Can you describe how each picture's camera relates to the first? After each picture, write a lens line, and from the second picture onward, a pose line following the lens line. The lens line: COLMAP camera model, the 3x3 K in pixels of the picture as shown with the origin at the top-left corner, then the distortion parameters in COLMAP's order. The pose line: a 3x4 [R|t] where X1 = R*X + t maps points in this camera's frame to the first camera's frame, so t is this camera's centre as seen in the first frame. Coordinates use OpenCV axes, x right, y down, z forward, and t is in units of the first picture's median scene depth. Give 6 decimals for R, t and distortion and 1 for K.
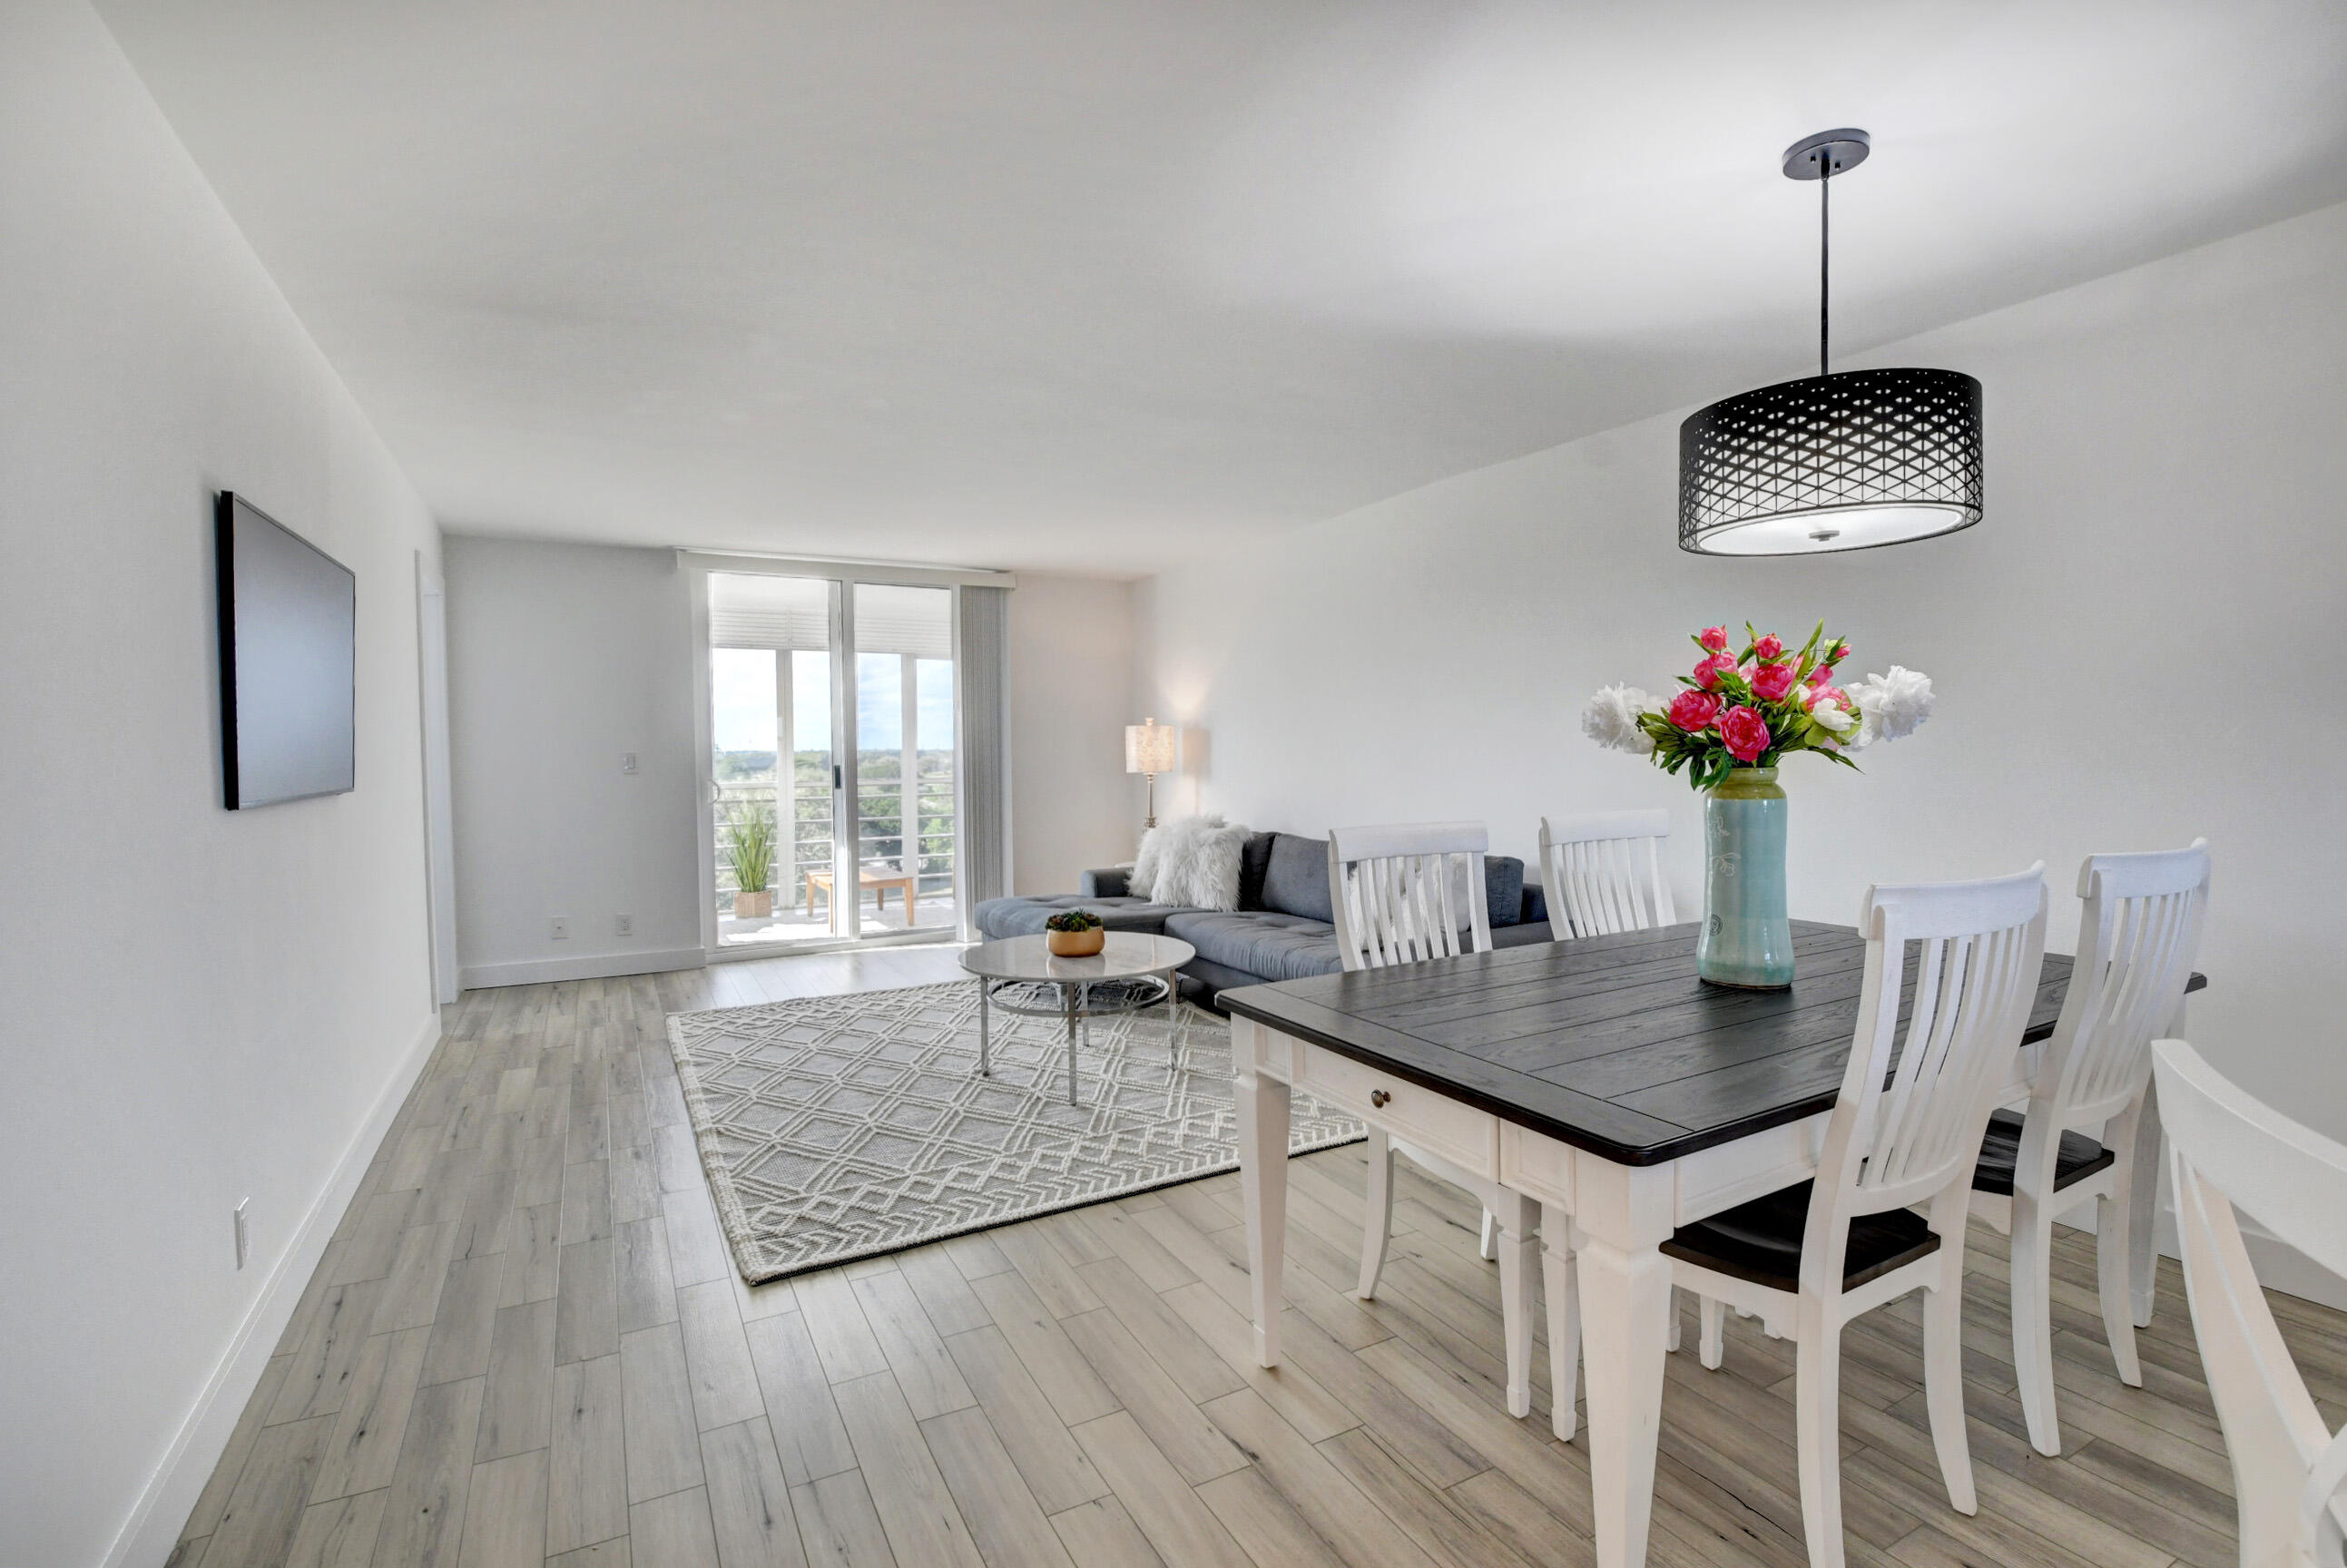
lens RADIAL K [[1062.6, 0, 1168.0], [0, 1062.6, 783.5], [0, 0, 1]] dist [0.001281, -0.019332]
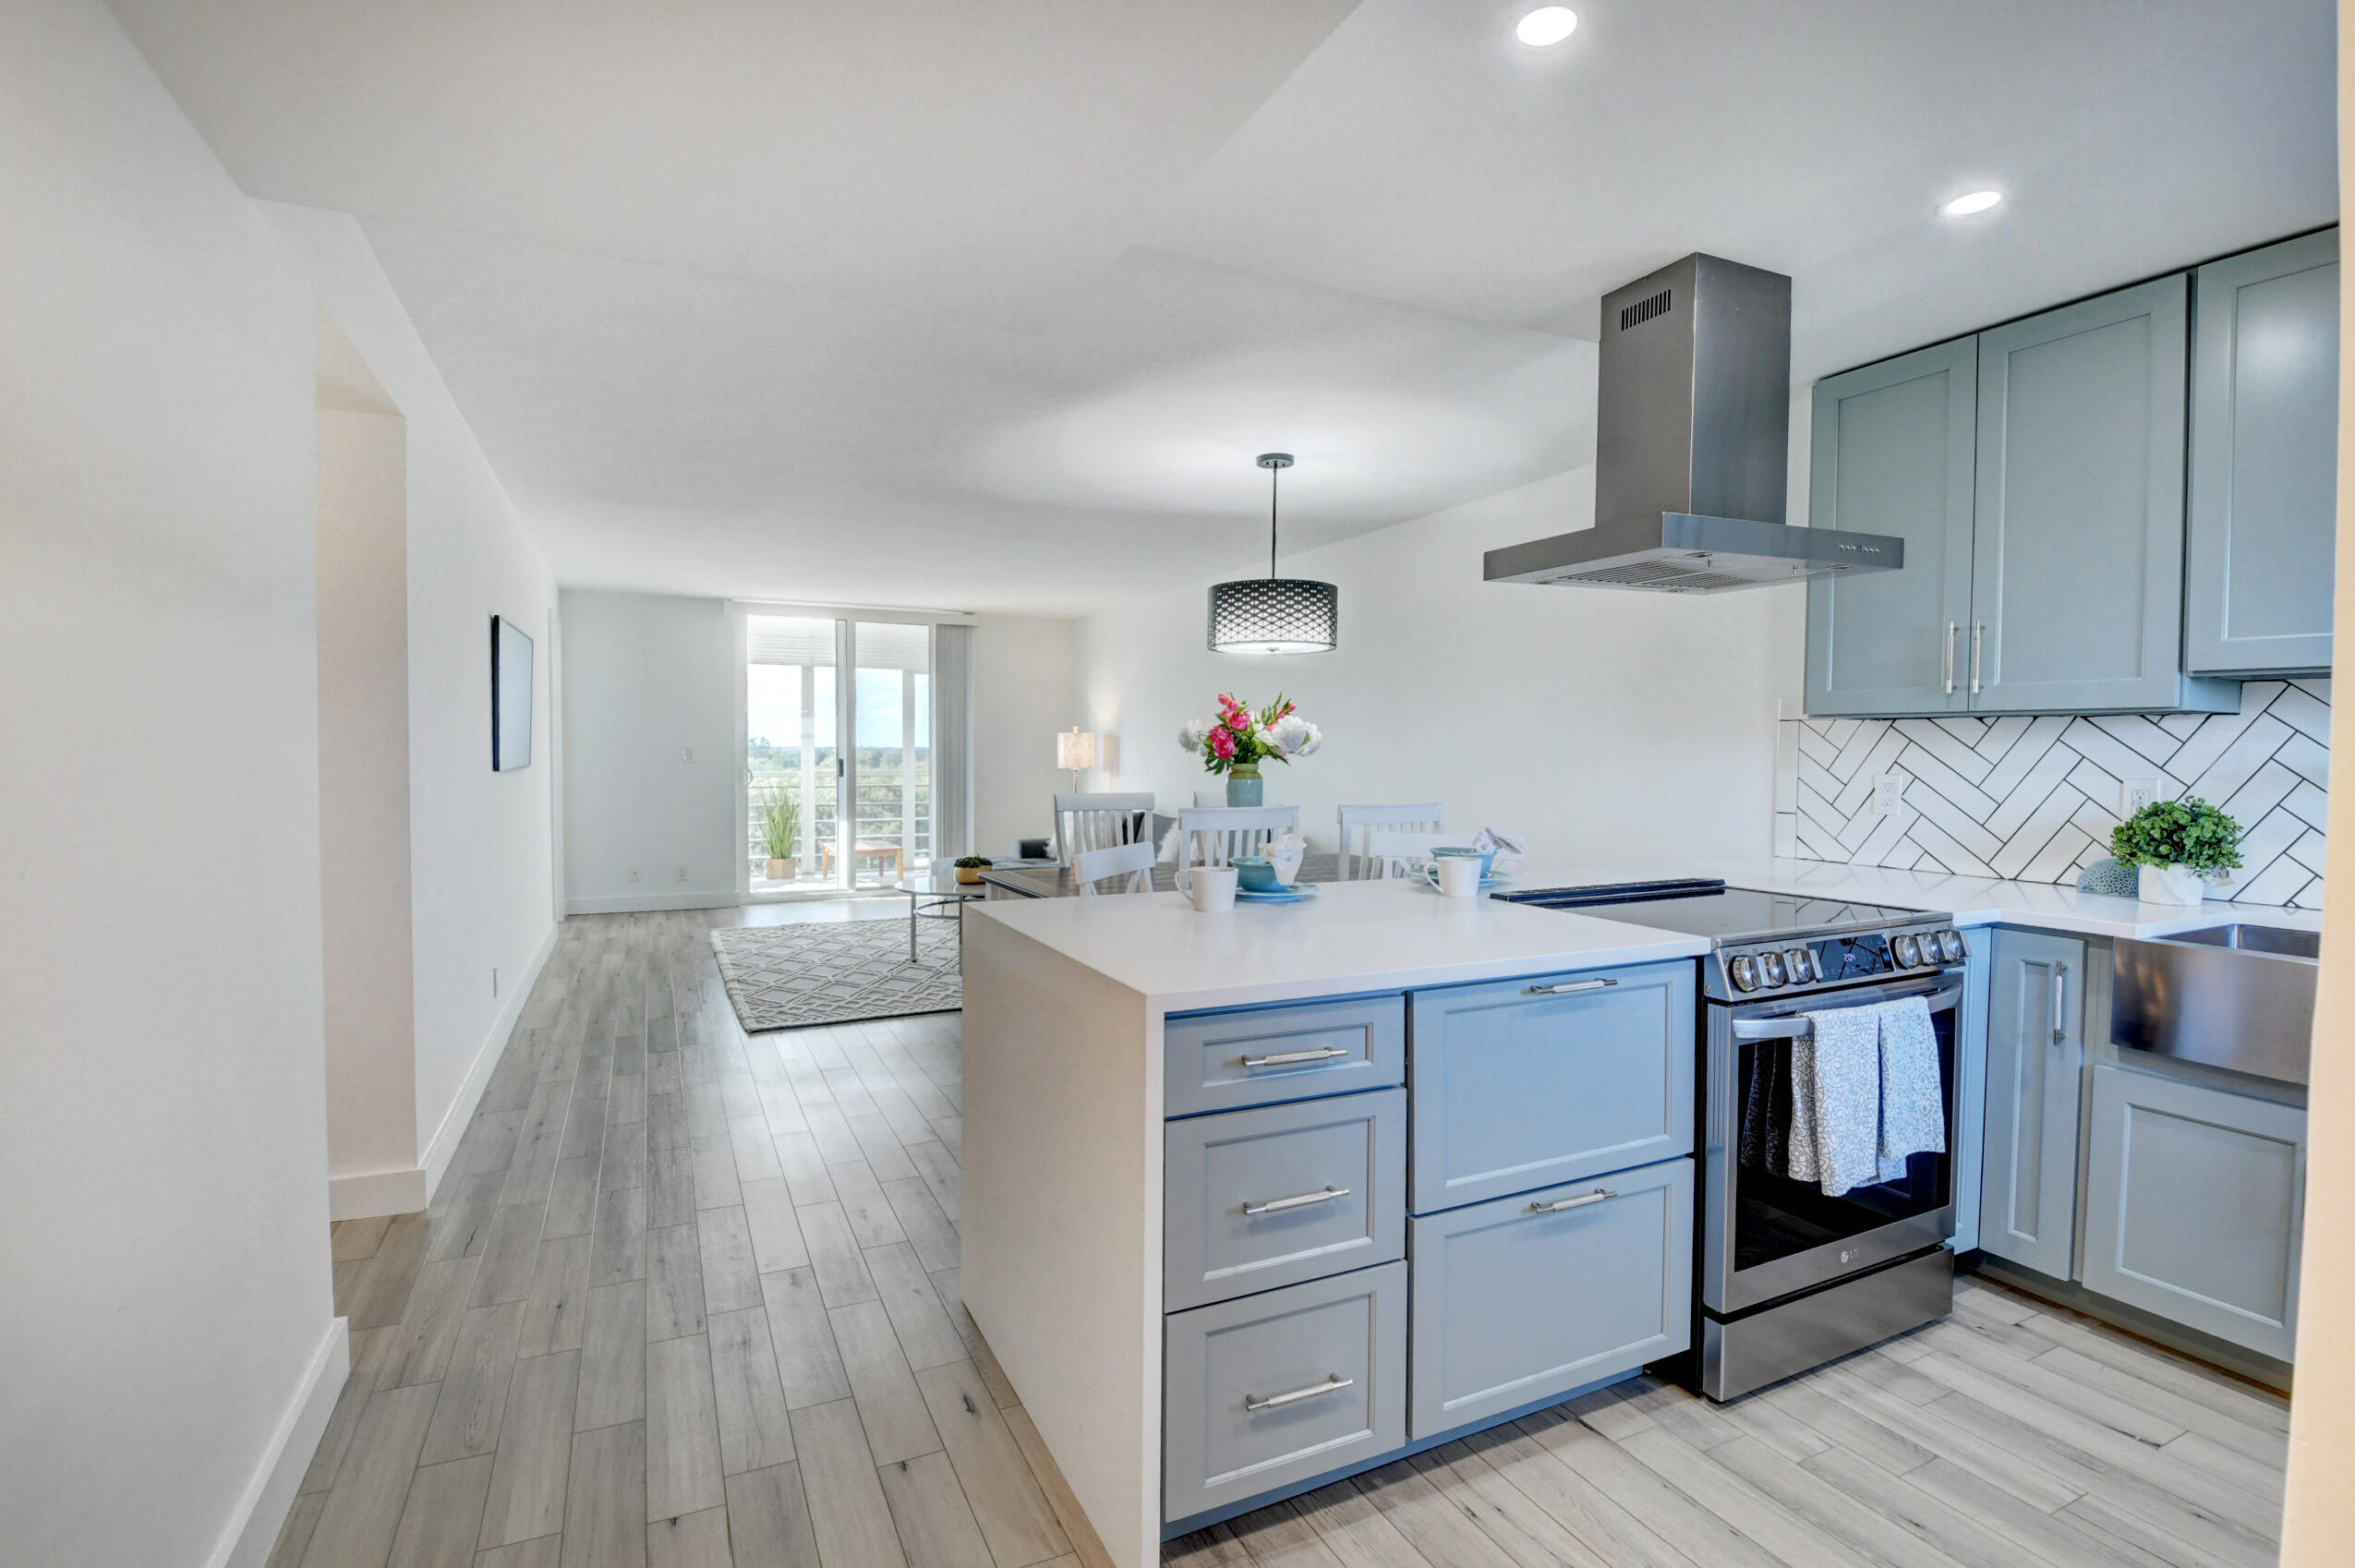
lens RADIAL K [[1095.8, 0, 1168.1], [0, 1095.8, 784.4], [0, 0, 1]] dist [0.003707, -0.020990]
pose [[0.998475, 0.019051, -0.051821, 0.206744], [-0.019180, 0.999814, -0.001982, 0.011953], [0.051774, 0.002973, 0.998654, -0.422352]]
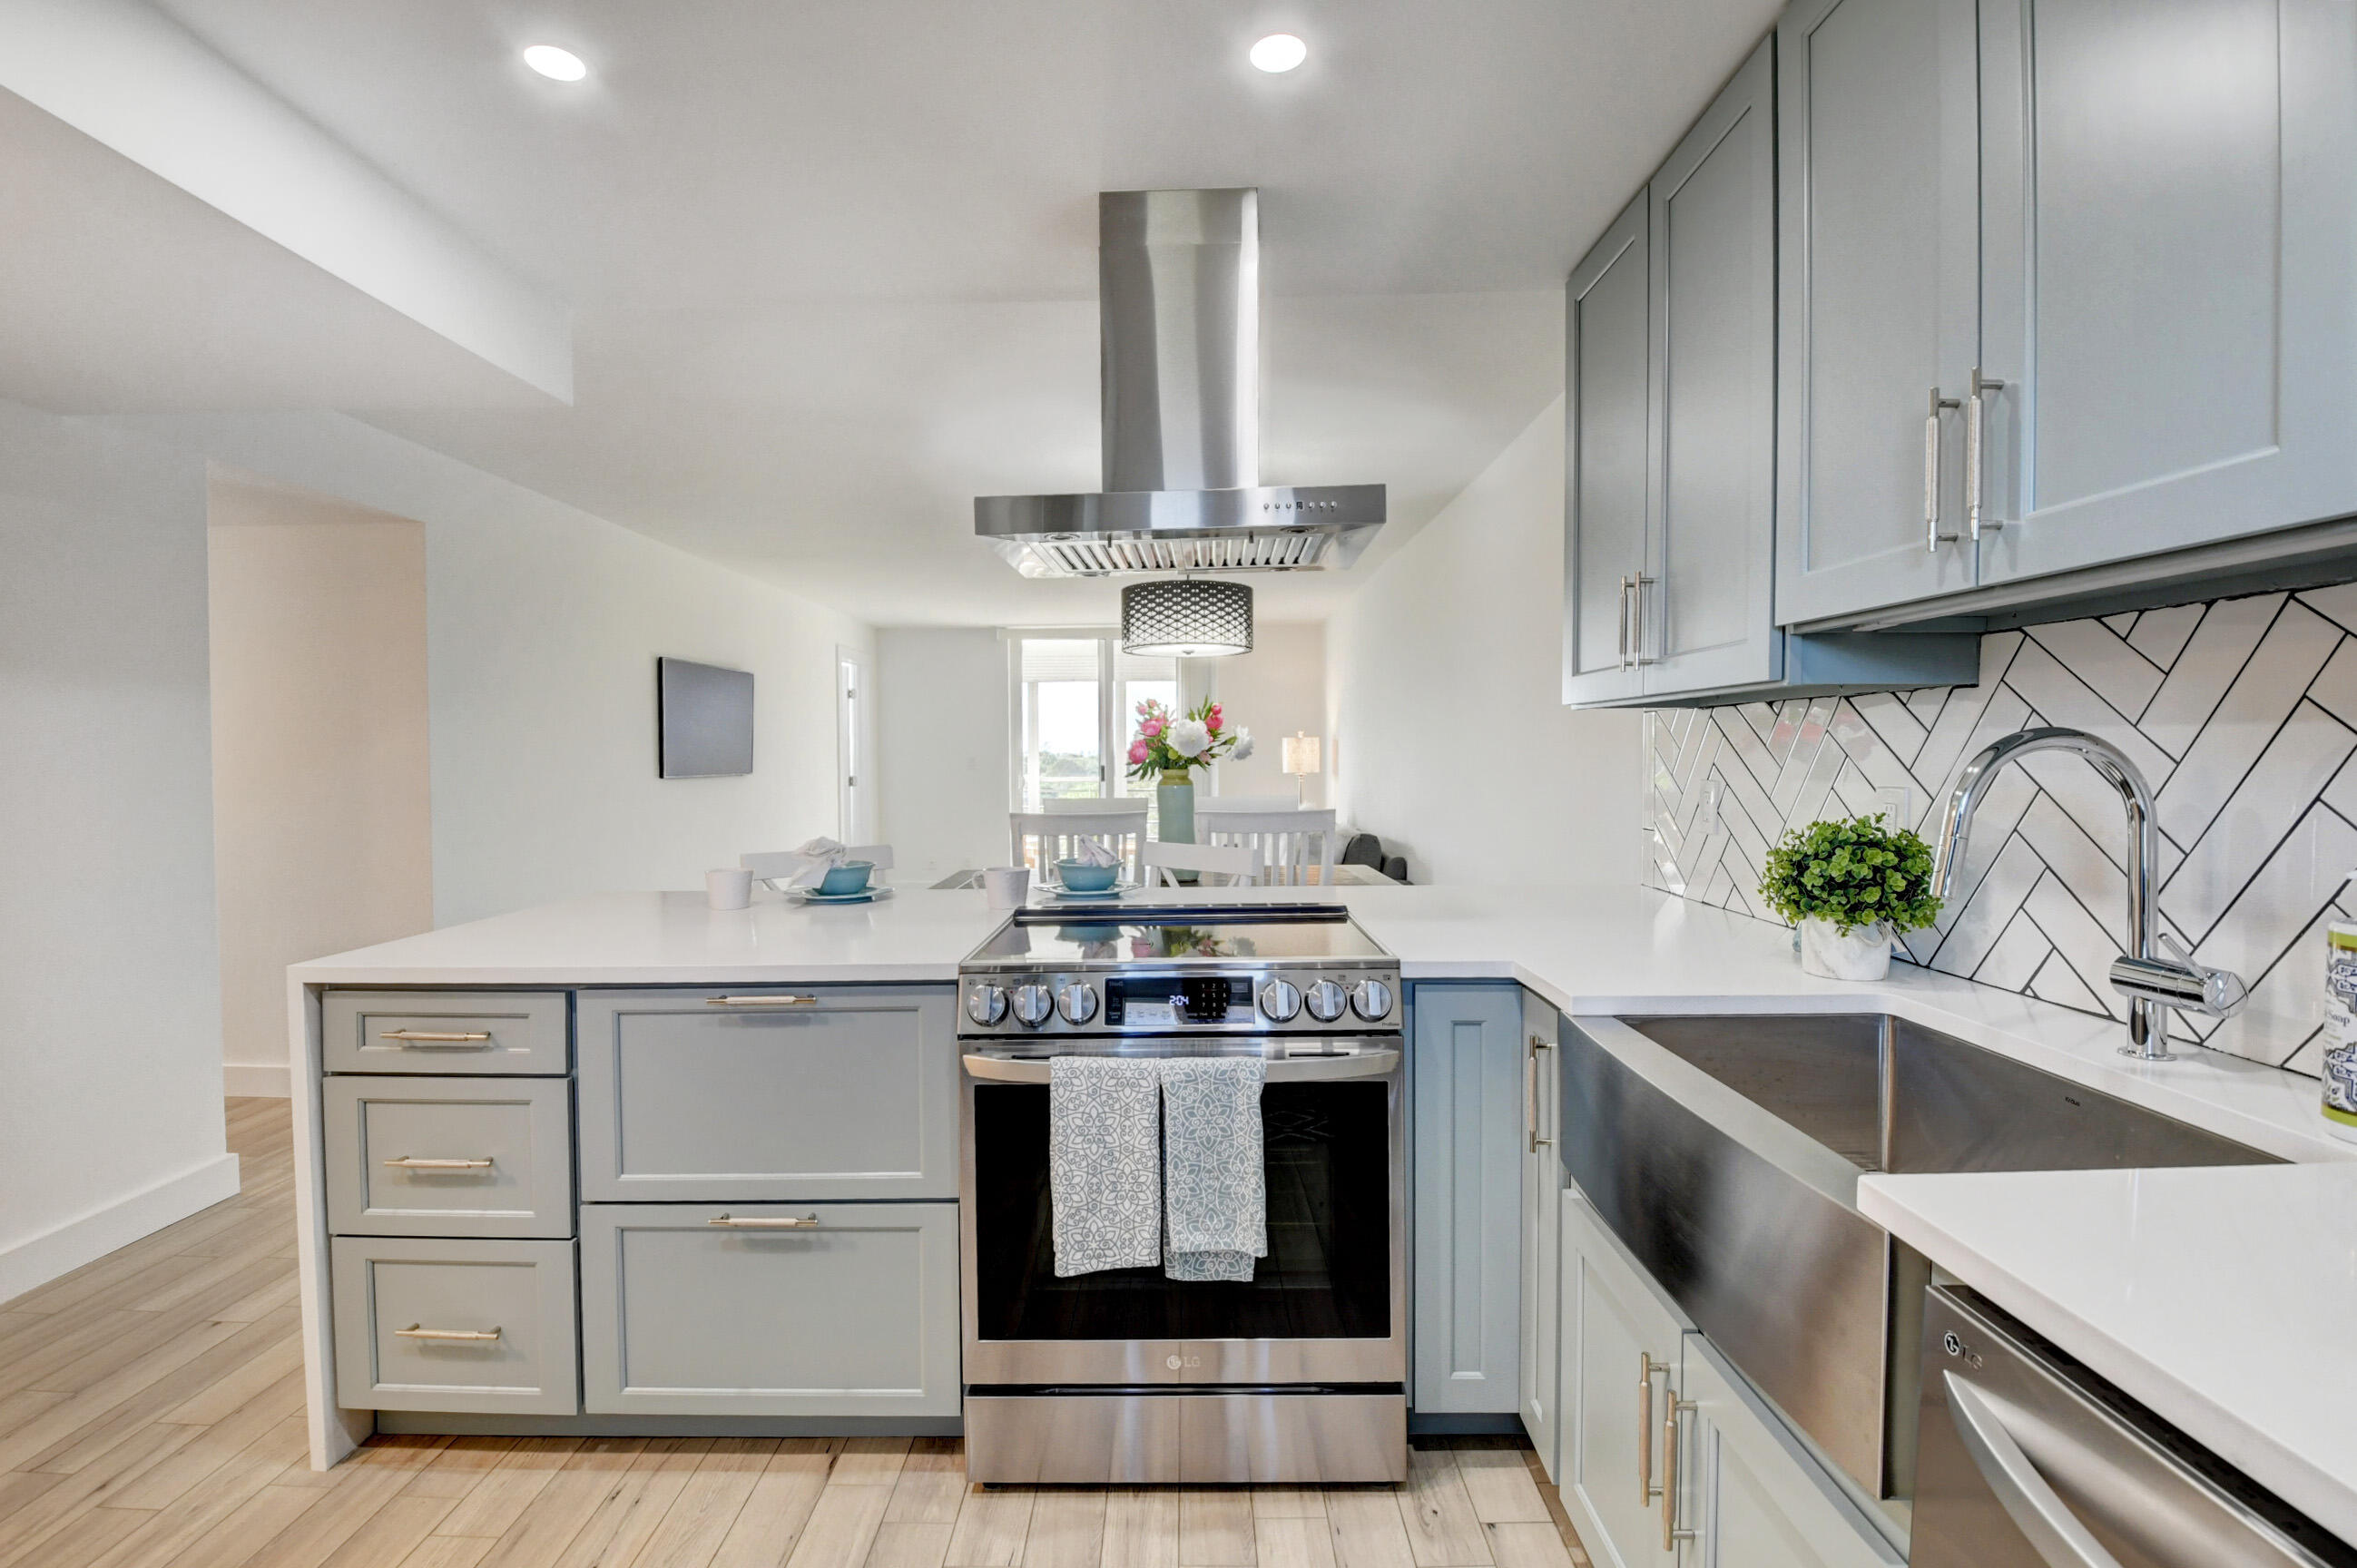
lens RADIAL K [[1062.4, 0, 1173.5], [0, 1062.4, 786.7], [0, 0, 1]] dist [0.030719, -0.043424]
pose [[0.874762, 0.019760, -0.484149, 0.603393], [-0.019699, 0.999792, 0.005213, 0.002072], [0.484152, 0.004978, 0.874970, -0.291867]]
